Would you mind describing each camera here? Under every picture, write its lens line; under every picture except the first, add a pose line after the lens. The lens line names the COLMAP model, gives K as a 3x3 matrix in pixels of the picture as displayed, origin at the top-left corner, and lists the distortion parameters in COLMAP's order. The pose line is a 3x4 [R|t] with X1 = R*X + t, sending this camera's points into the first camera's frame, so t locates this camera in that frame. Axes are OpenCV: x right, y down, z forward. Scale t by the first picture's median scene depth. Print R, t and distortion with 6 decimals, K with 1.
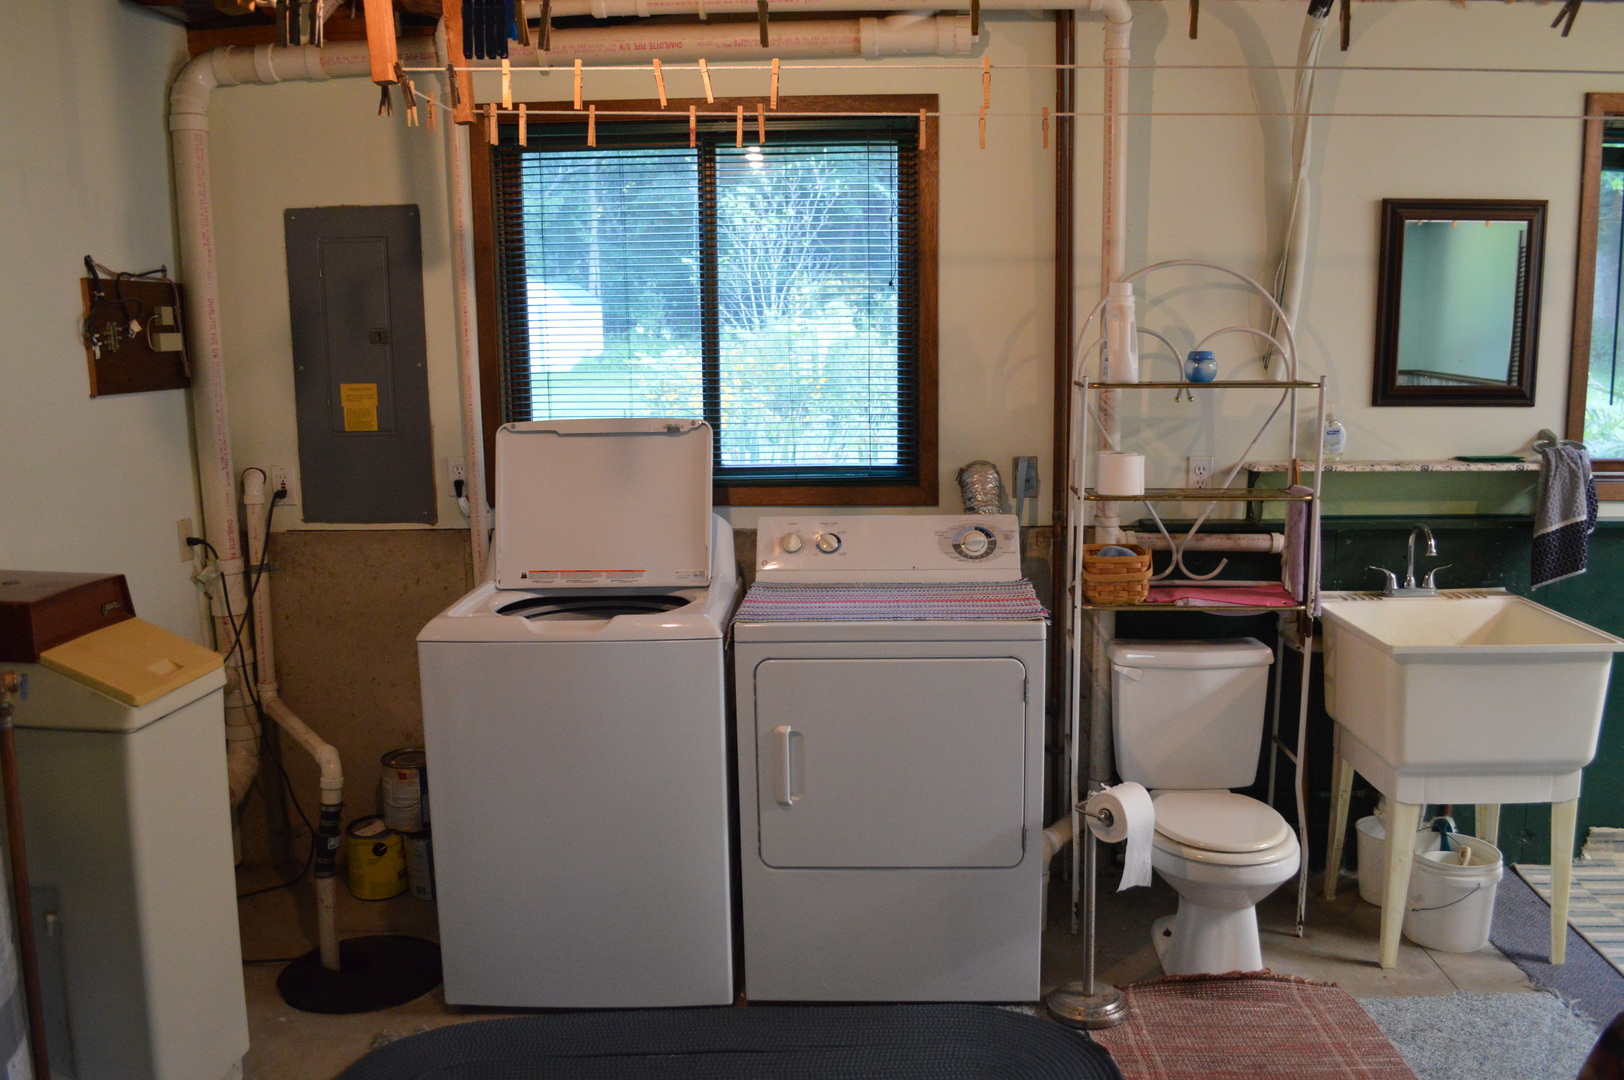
lens RADIAL K [[1298.6, 0, 812.0], [0, 1298.6, 540.0], [0, 0, 1]] dist [-0.084065, 0.011836]
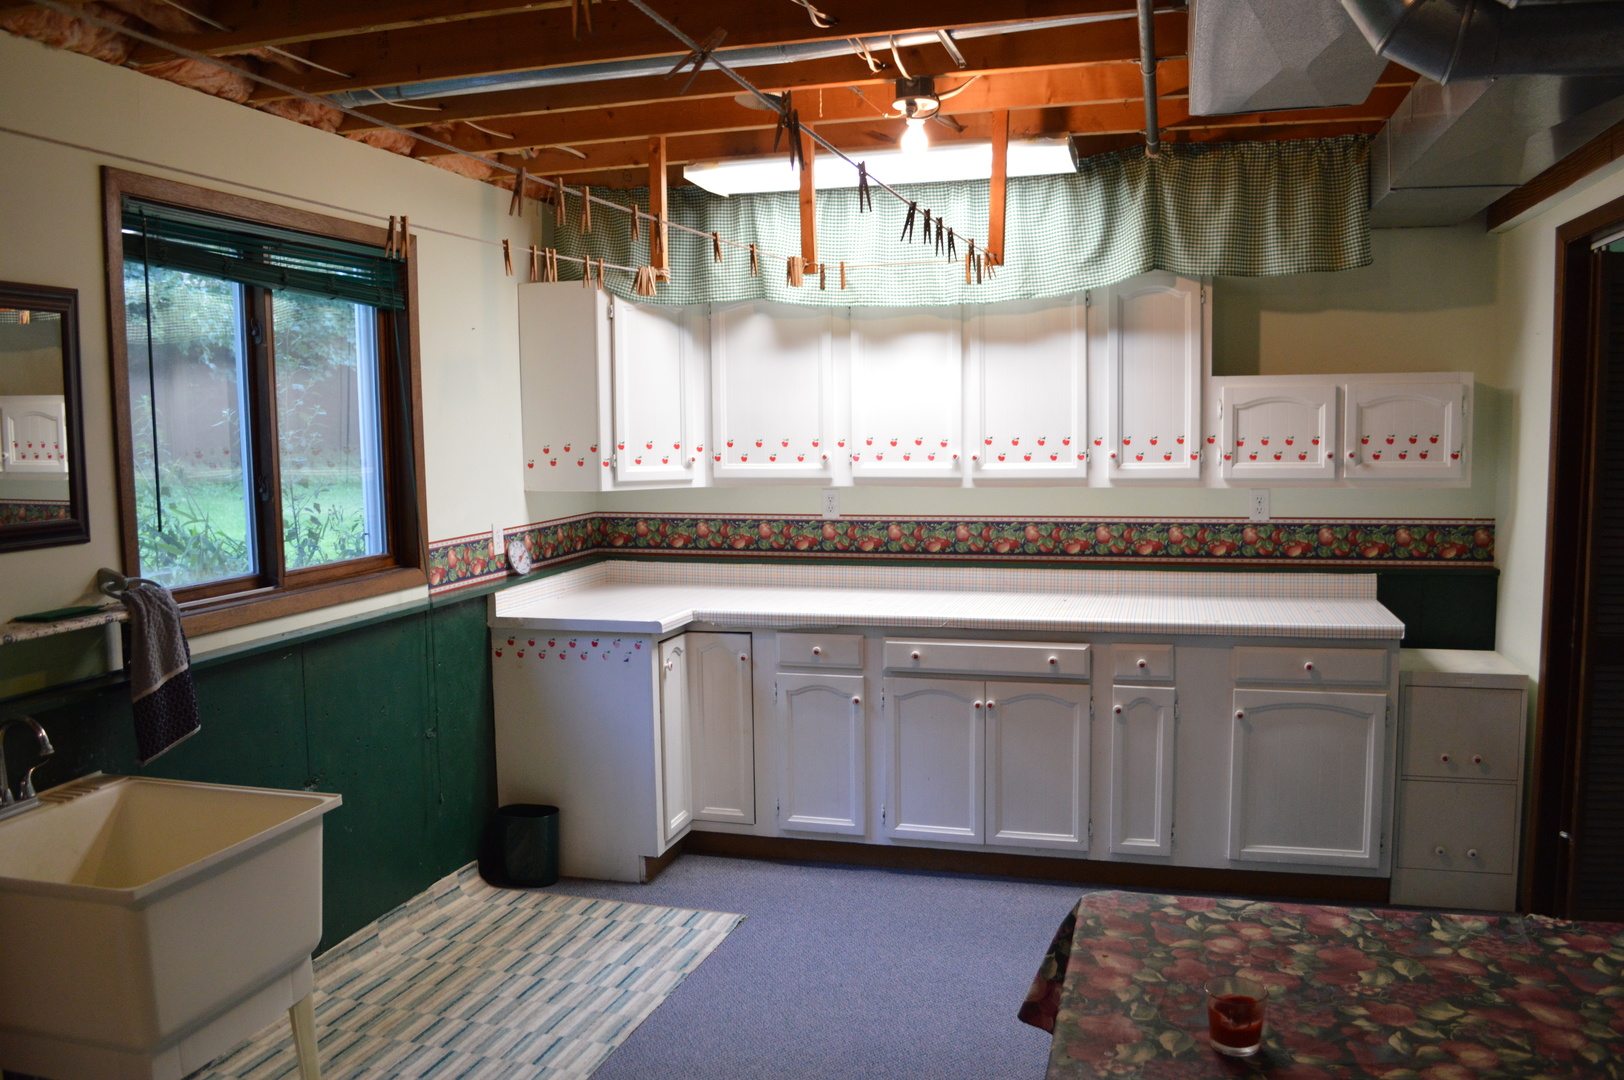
lens RADIAL K [[1298.6, 0, 812.0], [0, 1298.6, 540.0], [0, 0, 1]] dist [-0.084065, 0.011836]
pose [[0.221763, -0.074927, 0.972218, -0.113675], [0.164790, 0.985582, 0.038368, -0.063140], [-0.961075, 0.151703, 0.230912, 0.377168]]
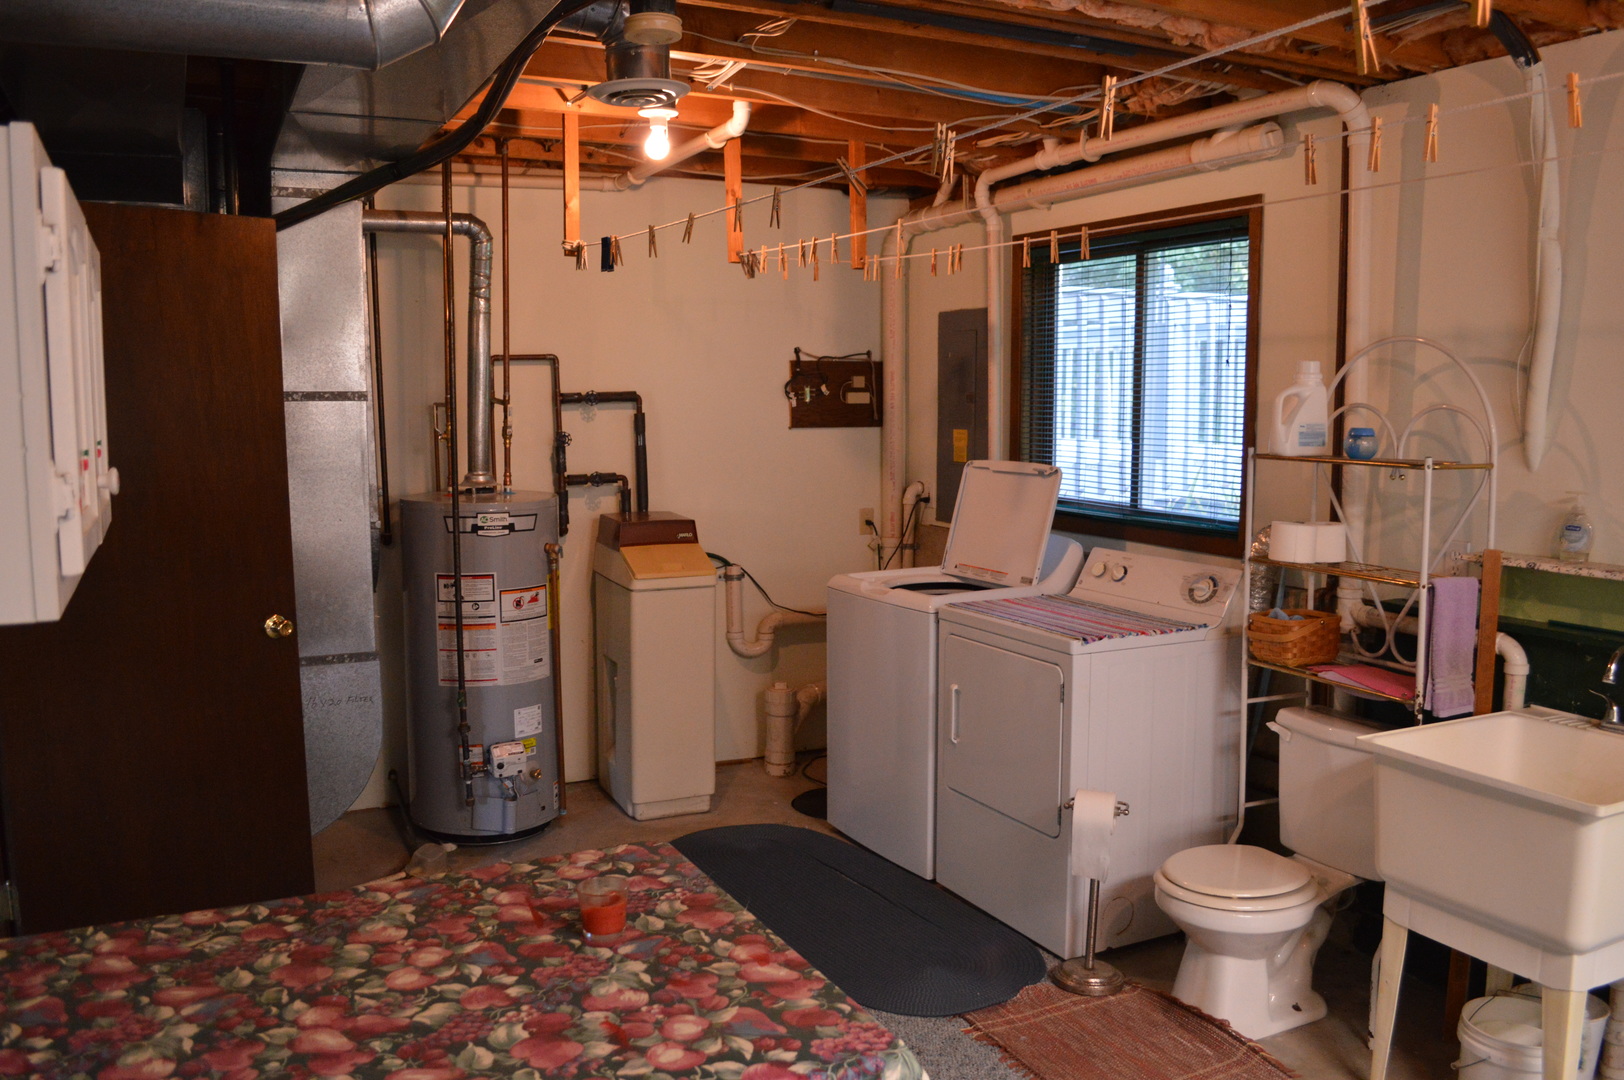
lens RADIAL K [[1298.6, 0, 812.0], [0, 1298.6, 540.0], [0, 0, 1]] dist [-0.084065, 0.011836]
pose [[0.491041, 0.110002, -0.864164, 0.911823], [-0.144893, 0.988491, 0.043496, -0.039374], [0.859002, 0.103853, 0.501328, 0.134573]]
